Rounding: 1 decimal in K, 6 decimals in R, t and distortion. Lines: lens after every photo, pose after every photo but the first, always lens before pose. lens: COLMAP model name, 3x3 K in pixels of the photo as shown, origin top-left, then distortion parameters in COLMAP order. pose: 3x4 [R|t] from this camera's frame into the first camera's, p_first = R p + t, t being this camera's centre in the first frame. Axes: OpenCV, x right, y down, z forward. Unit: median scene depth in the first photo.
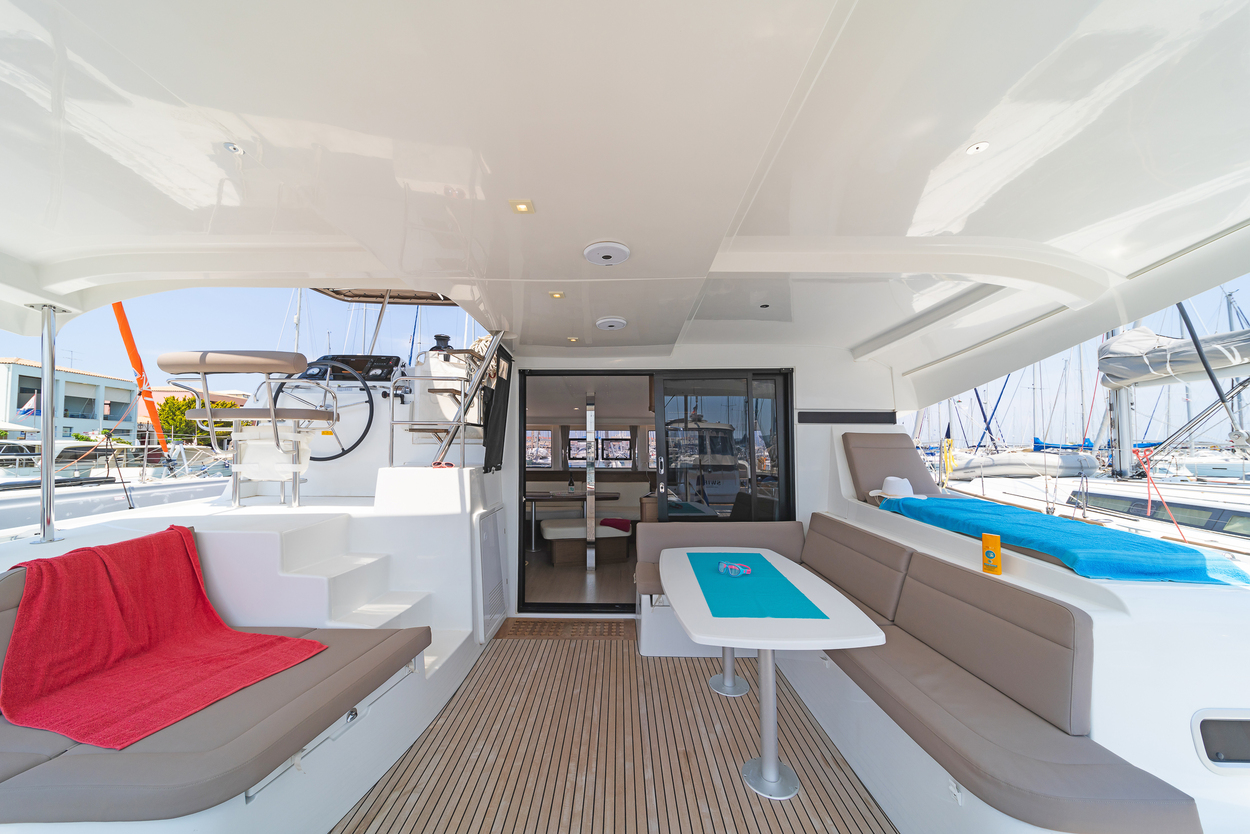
lens RADIAL K [[456.8, 0, 625.0], [0, 456.8, 417.0], [0, 0, 1]] dist [-0.000311, -0.000022]
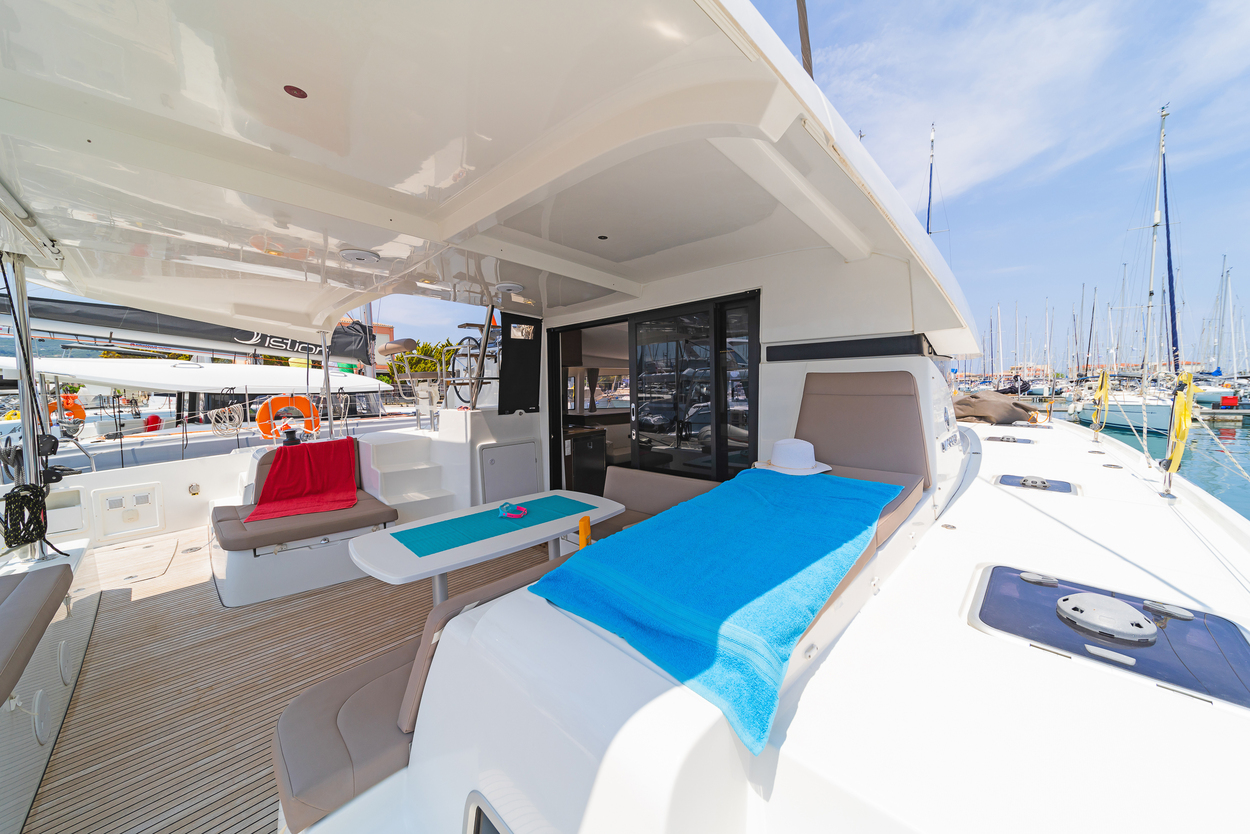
lens RADIAL K [[430.4, 0, 625.0], [0, 430.4, 417.0], [0, 0, 1]] dist [0.000150, -0.000002]
pose [[0.717817, 0.034836, -0.695360, 0.715871], [0.055296, 0.992740, 0.106816, 0.015657], [0.694033, -0.115125, 0.710679, 0.317398]]
